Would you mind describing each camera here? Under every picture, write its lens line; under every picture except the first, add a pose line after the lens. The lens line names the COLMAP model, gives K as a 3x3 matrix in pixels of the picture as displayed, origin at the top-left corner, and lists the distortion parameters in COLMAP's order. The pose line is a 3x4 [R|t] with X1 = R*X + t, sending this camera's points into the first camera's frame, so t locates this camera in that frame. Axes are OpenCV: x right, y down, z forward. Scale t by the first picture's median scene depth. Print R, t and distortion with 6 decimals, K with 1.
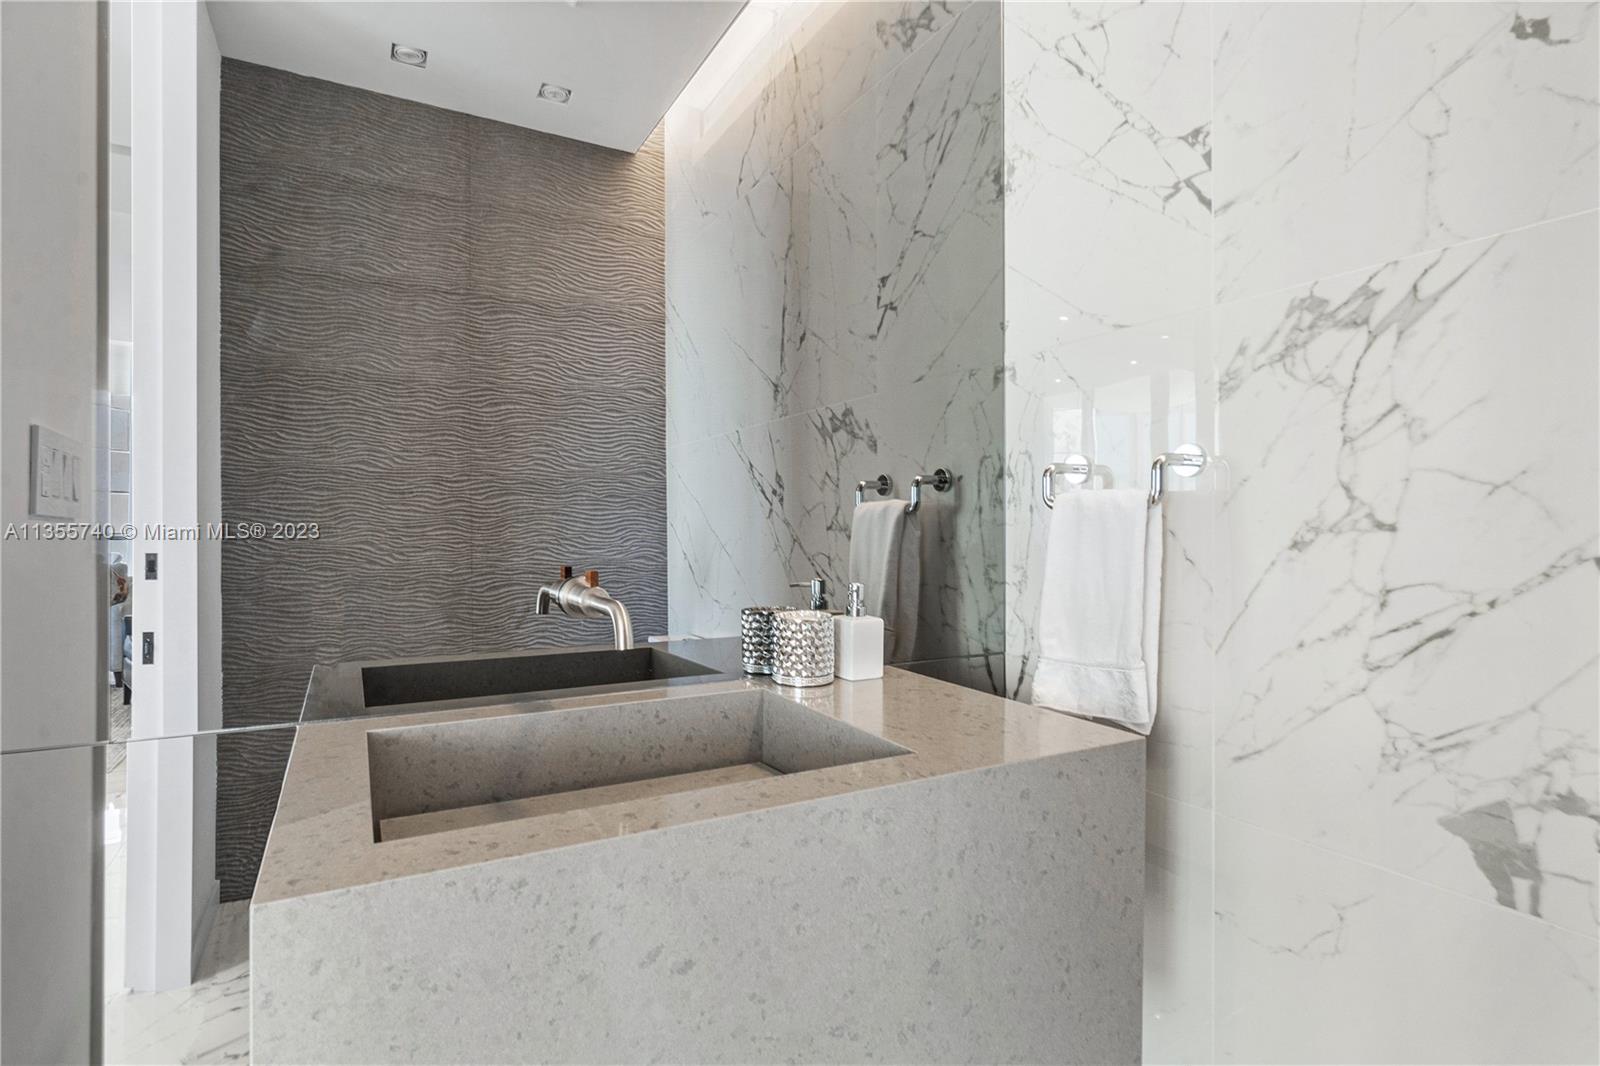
lens RADIAL K [[688.3, 0, 752.3], [0, 688.3, 512.5], [0, 0, 1]] dist [-0.000544, 0.000989]
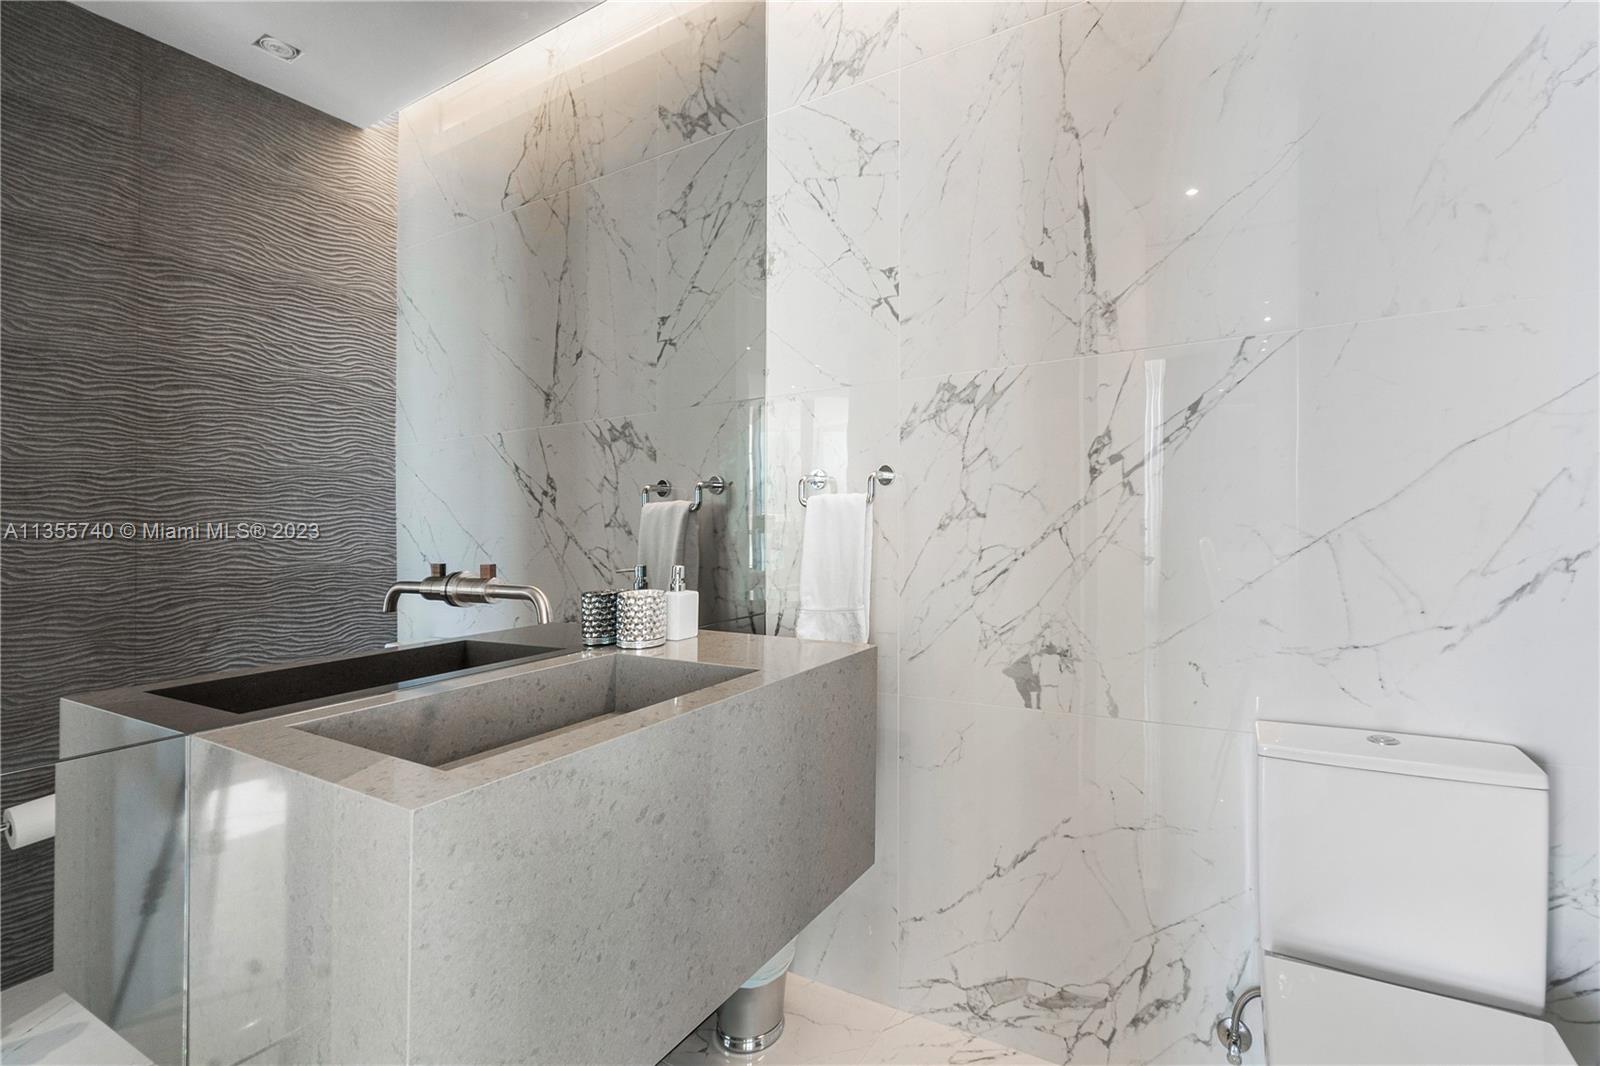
lens RADIAL K [[686.2, 0, 802.1], [0, 686.2, 526.8], [0, 0, 1]] dist [0.000527, 0.000226]
pose [[0.853050, -0.025088, 0.521225, -0.326640], [0.011767, 0.999514, 0.028852, -0.004984], [-0.521696, -0.018479, 0.852931, -0.227789]]
